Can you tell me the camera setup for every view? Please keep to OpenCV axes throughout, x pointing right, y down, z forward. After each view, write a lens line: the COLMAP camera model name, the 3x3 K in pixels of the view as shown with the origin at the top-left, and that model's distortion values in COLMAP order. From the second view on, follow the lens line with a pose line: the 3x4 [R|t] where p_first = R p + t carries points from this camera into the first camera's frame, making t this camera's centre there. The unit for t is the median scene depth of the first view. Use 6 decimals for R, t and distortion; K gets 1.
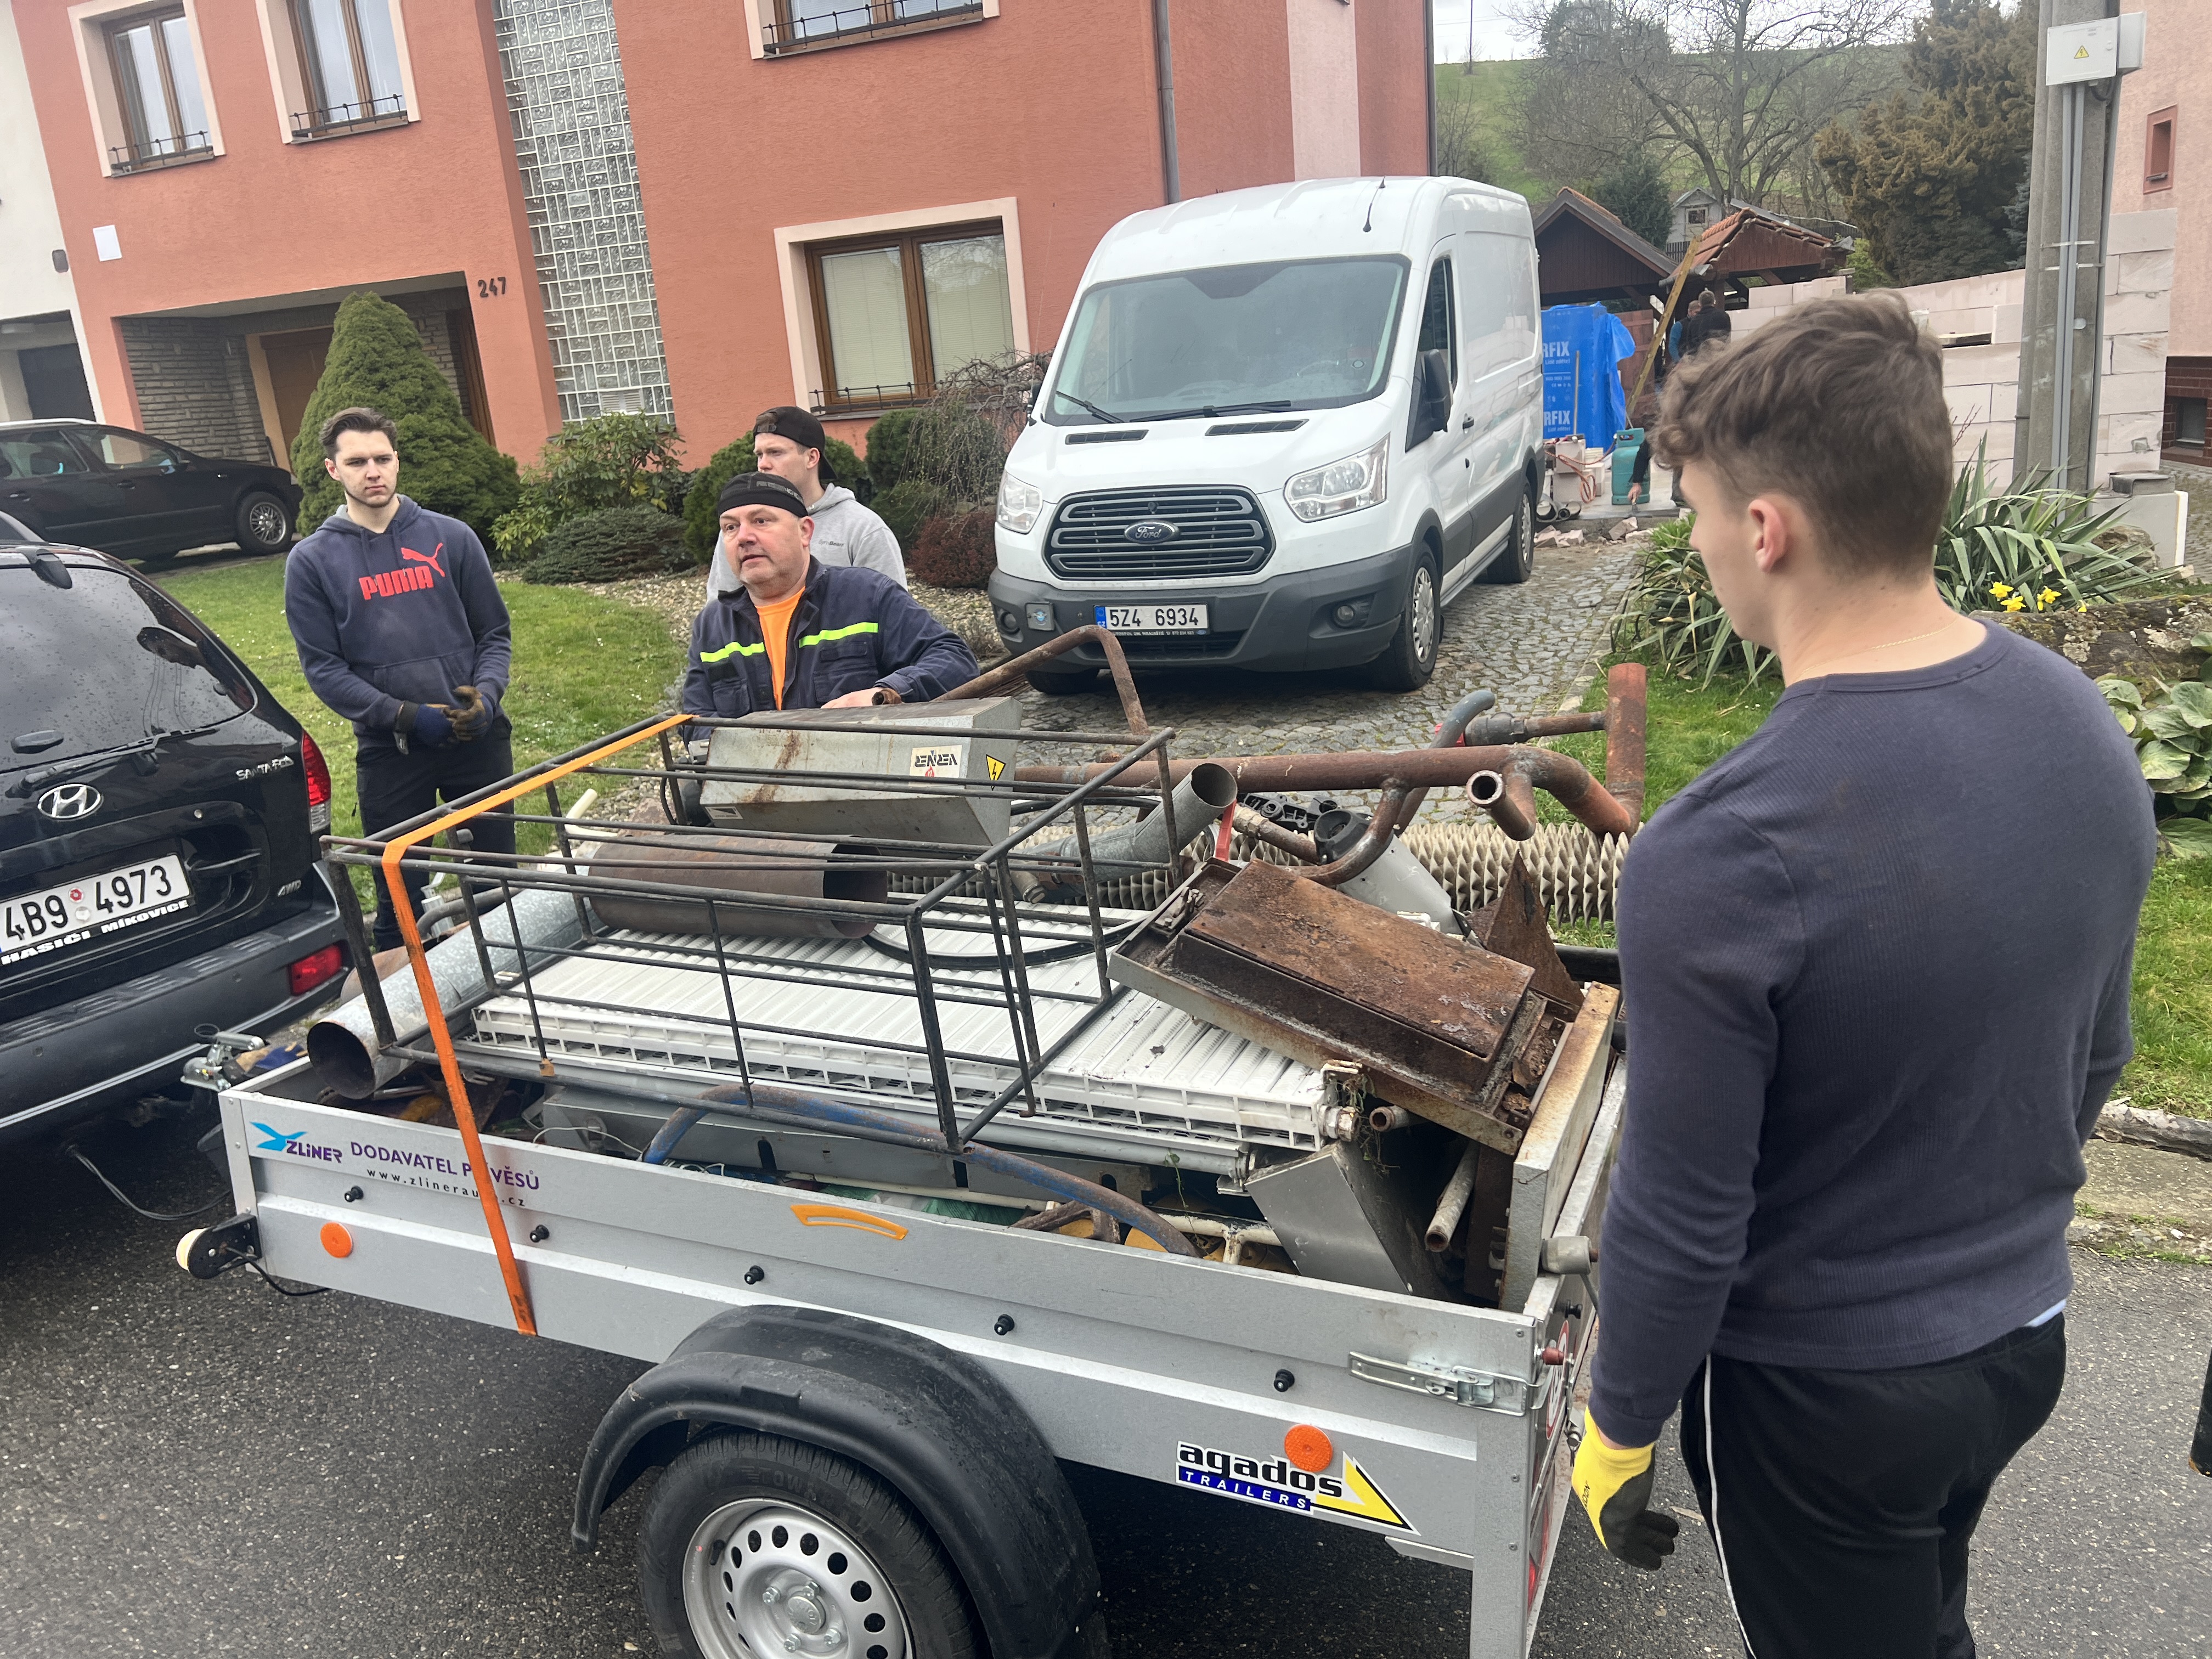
lens RADIAL K [[1657.3, 0, 1090.8], [0, 1657.3, 832.1], [0, 0, 1]] dist [0.001744, -0.004440]
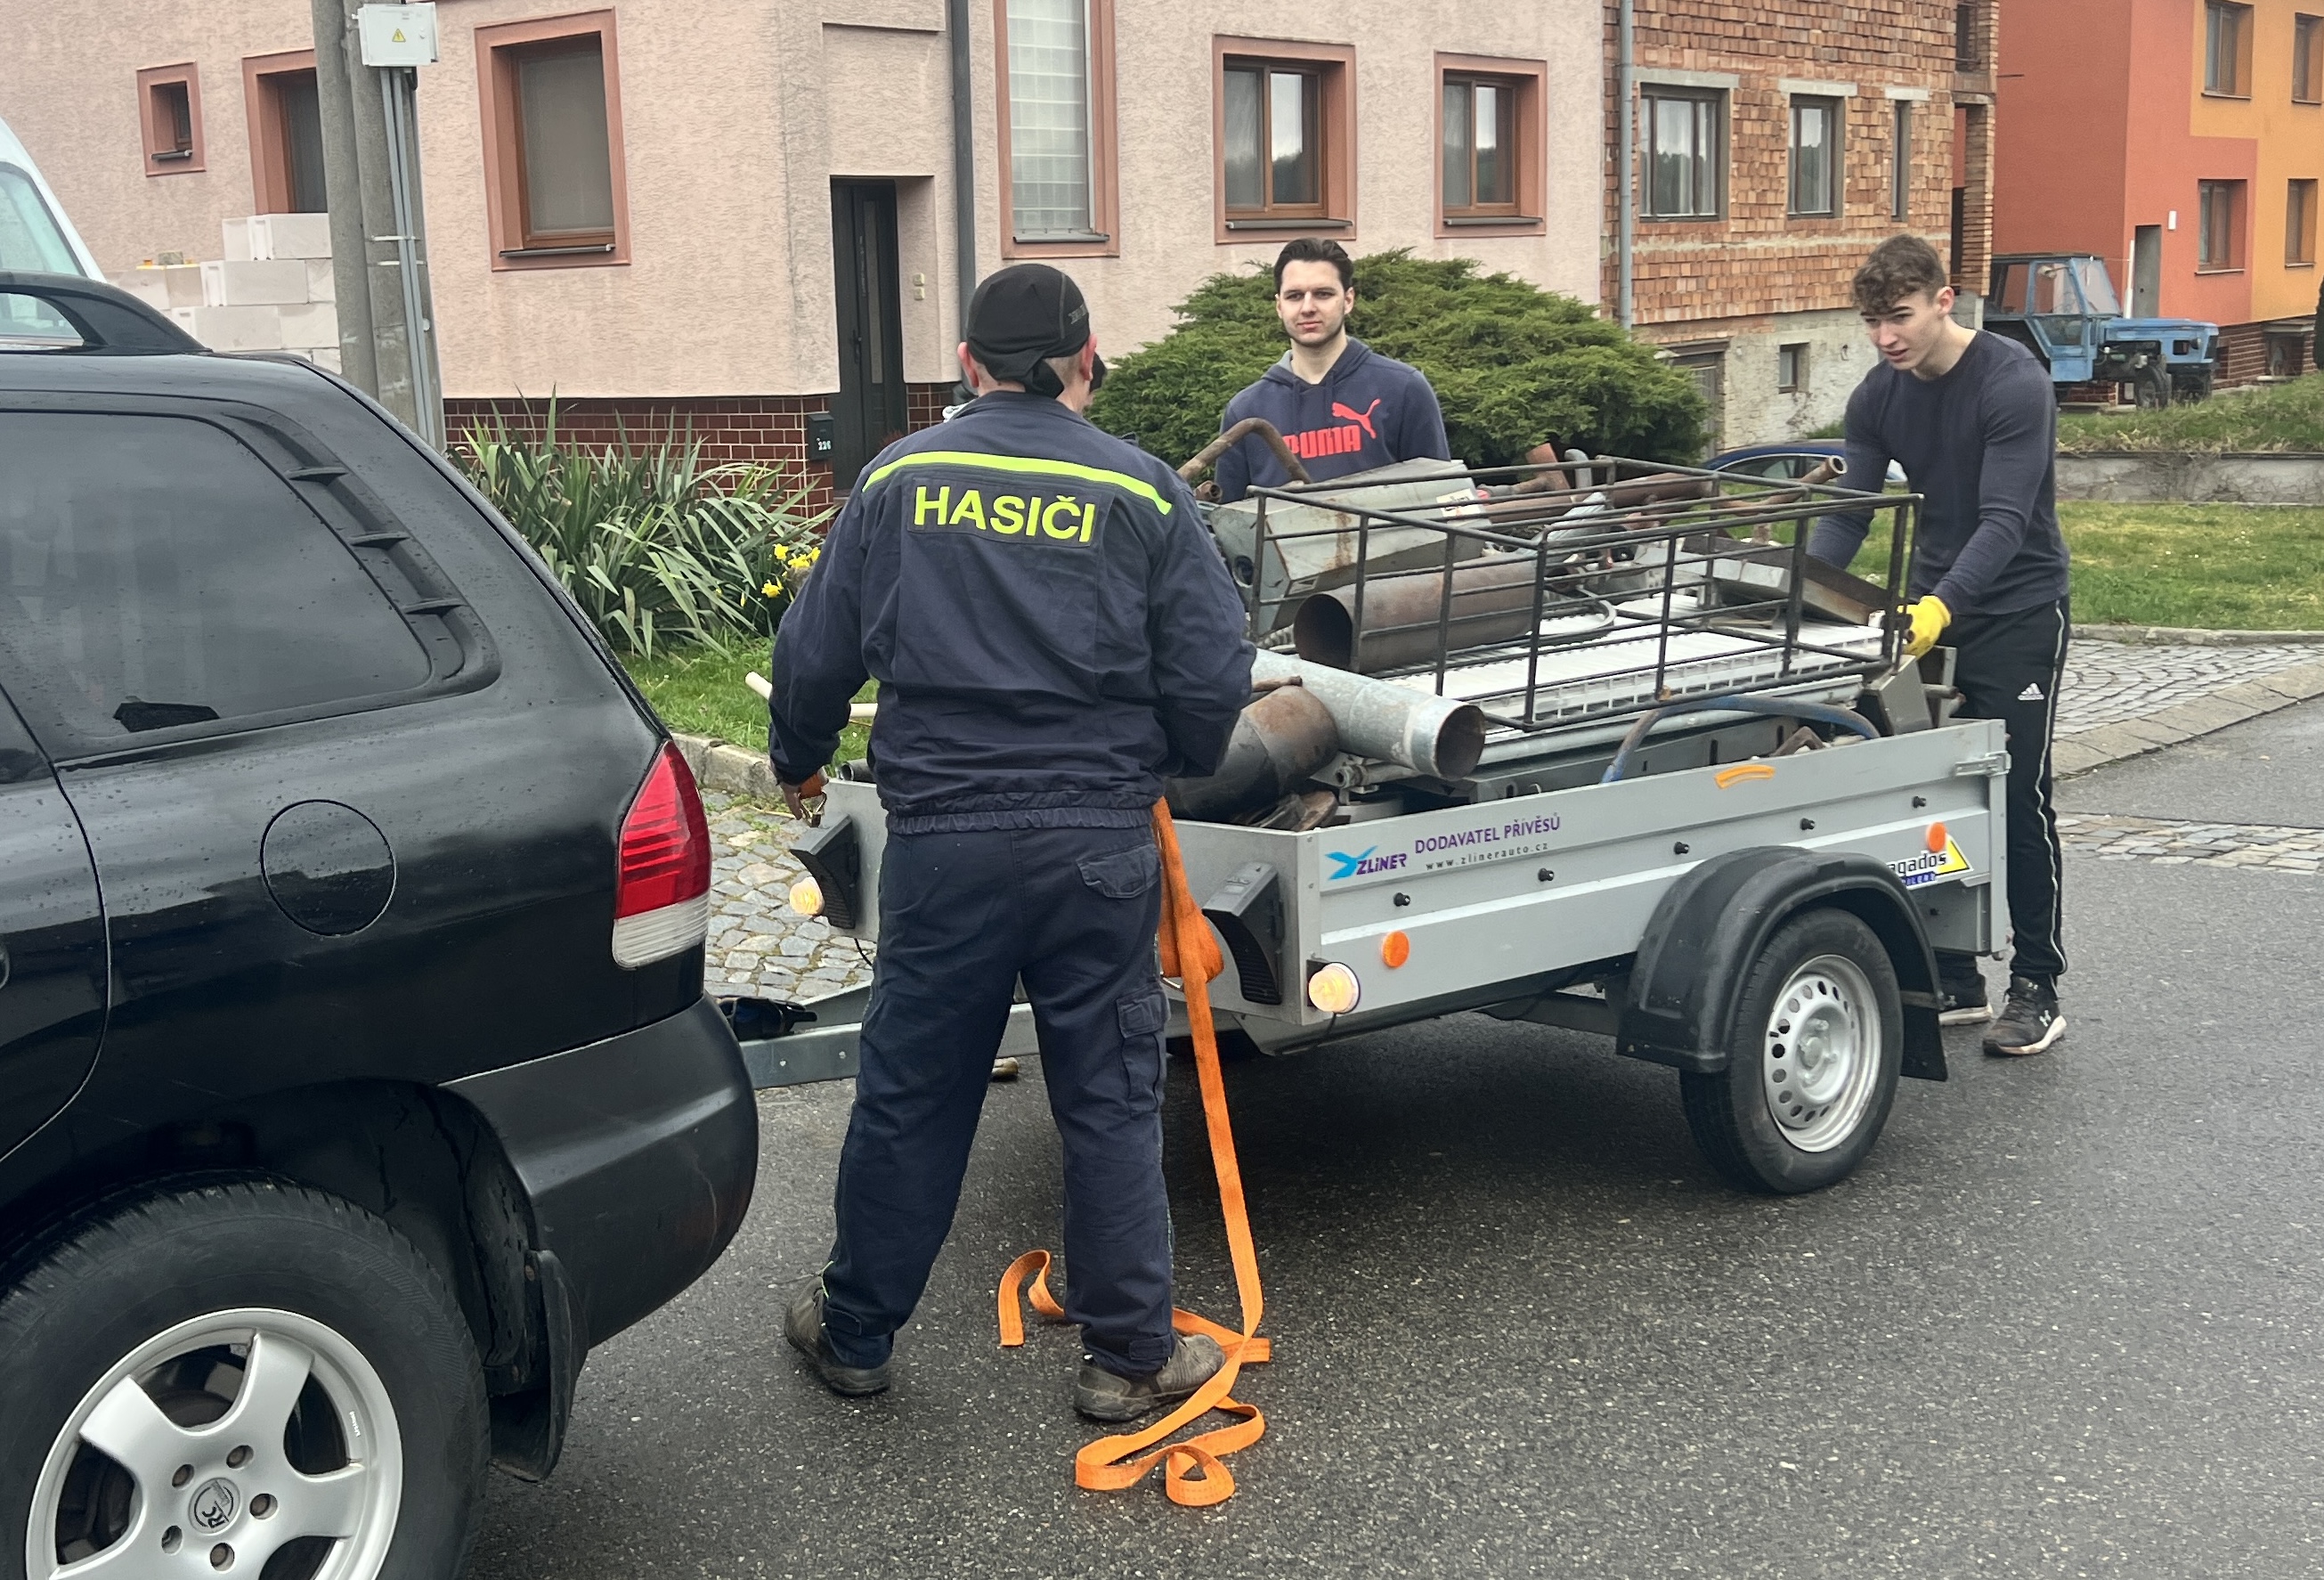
lens RADIAL K [[2626.9, 0, 907.2], [0, 2626.9, 758.5], [0, 0, 1]] dist [-0.008984, 0.000000]
pose [[0.485326, -0.082135, 0.870467, -0.748304], [0.222425, 0.974422, -0.032068, 0.042627], [-0.845569, 0.209177, 0.491181, 0.160761]]
